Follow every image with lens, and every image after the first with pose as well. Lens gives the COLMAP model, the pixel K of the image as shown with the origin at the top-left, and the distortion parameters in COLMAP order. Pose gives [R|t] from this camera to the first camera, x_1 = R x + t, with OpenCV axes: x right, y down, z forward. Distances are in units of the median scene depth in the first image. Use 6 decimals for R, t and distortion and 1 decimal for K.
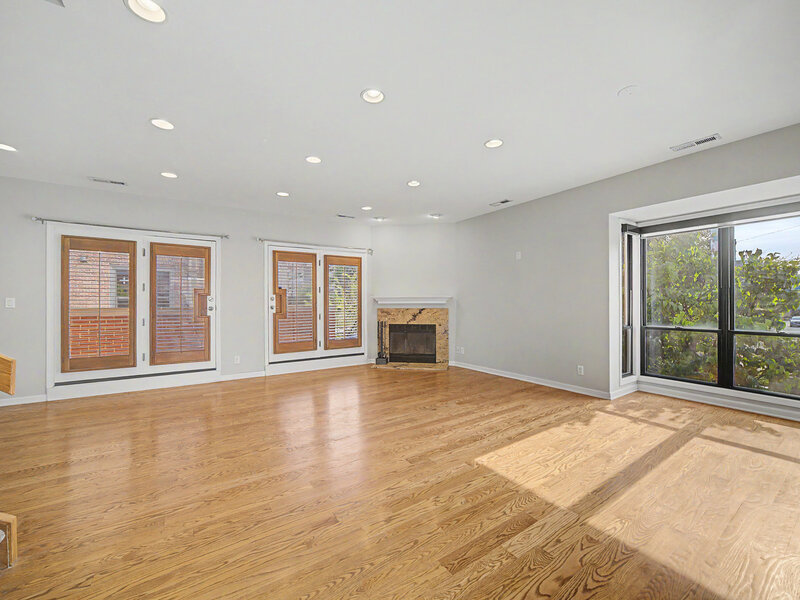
lens RADIAL K [[322.9, 0, 391.6], [0, 322.9, 301.9], [0, 0, 1]] dist [-0.019277, 0.000375]
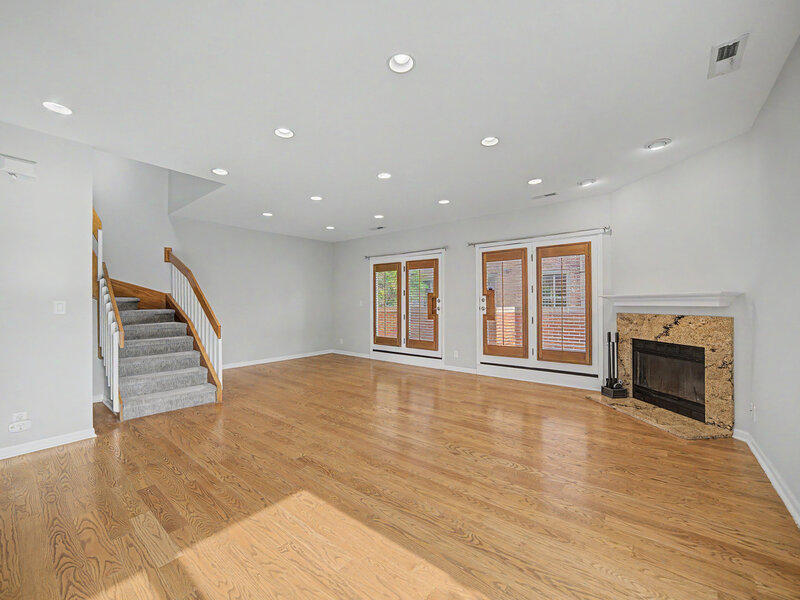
lens RADIAL K [[321.4, 0, 404.0], [0, 321.4, 300.7], [0, 0, 1]] dist [-0.024927, 0.006813]
pose [[0.329747, -0.004243, -0.944060, 0.472100], [0.002448, 0.999990, -0.003639, -0.004132], [0.944066, -0.001111, 0.329754, 0.401316]]
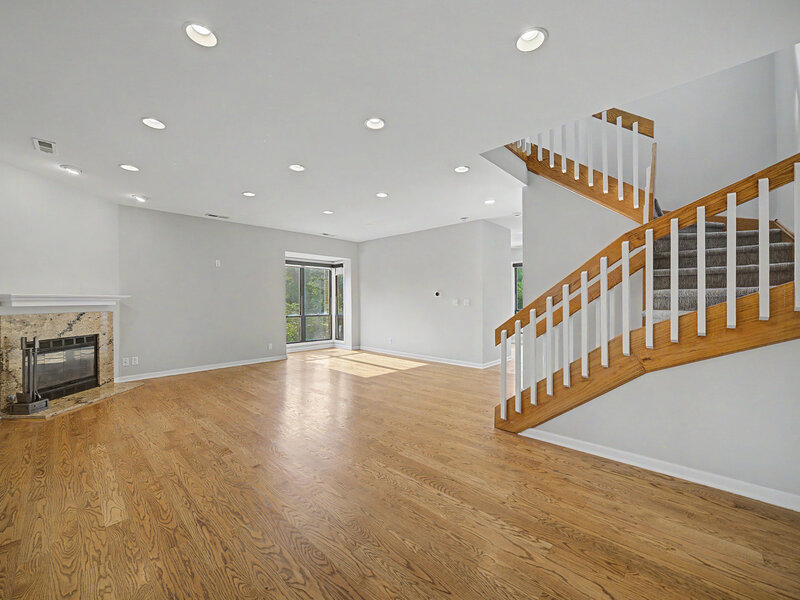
lens RADIAL K [[322.9, 0, 391.6], [0, 322.9, 301.9], [0, 0, 1]] dist [-0.019277, 0.000375]
pose [[-0.229957, 0.006320, 0.973180, -0.755884], [0.011345, 0.999928, -0.003813, 0.007640], [-0.973135, 0.010164, -0.230013, 0.536775]]
